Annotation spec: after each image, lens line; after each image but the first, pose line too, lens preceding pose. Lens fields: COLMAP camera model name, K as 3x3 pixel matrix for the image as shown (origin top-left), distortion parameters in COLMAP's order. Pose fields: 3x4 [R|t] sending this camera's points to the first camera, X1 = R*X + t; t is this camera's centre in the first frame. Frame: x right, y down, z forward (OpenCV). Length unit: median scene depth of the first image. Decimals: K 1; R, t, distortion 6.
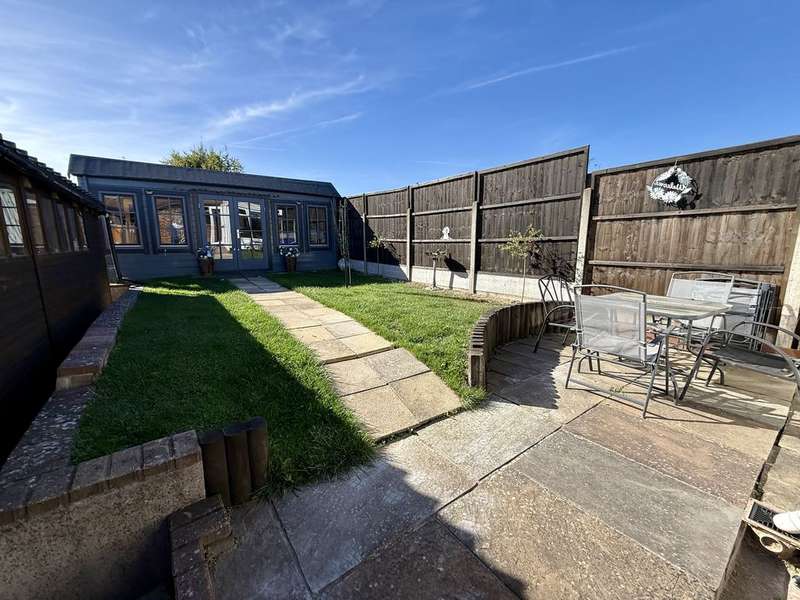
lens RADIAL K [[320.1, 0, 395.6], [0, 320.1, 300.0], [0, 0, 1]] dist [-0.001059, -0.000271]
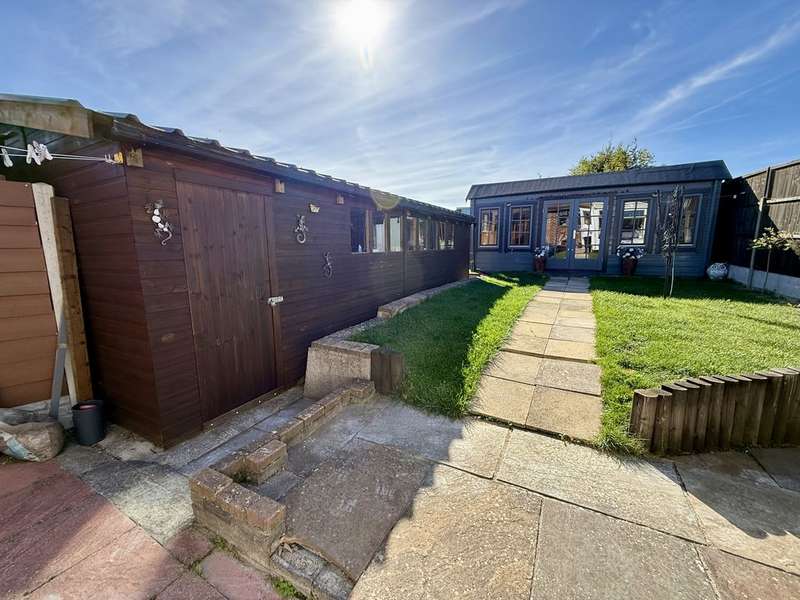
lens RADIAL K [[320.1, 0, 398.4], [0, 320.1, 297.1], [0, 0, 1]] dist [-0.001059, -0.000271]
pose [[0.436784, 0.140601, -0.888511, 0.253756], [-0.147210, 0.985567, 0.083592, -0.011526], [0.887440, 0.094286, 0.451177, 0.056966]]
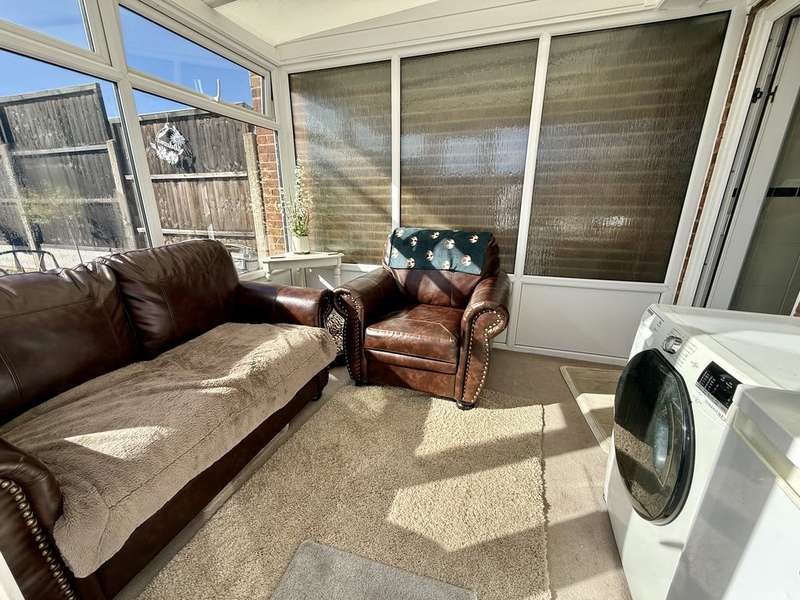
lens RADIAL K [[320.1, 0, 398.5], [0, 320.1, 302.6], [0, 0, 1]] dist [-0.001059, -0.000271]
pose [[0.811271, -0.166737, 0.560390, 0.451869], [0.090100, 0.982678, 0.161946, -0.000203], [-0.577686, -0.080891, 0.812241, -0.093989]]
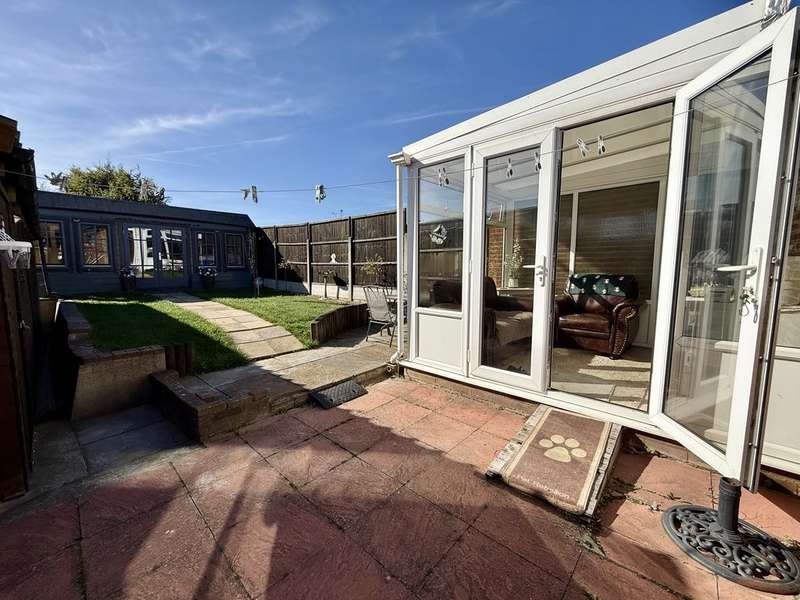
lens RADIAL K [[320.1, 0, 399.9], [0, 320.1, 308.0], [0, 0, 1]] dist [-0.001059, -0.000271]
pose [[0.976829, -0.019193, 0.213160, 0.140093], [0.028870, 0.998685, -0.042375, 0.070760], [-0.212067, 0.047547, 0.976098, -0.394763]]
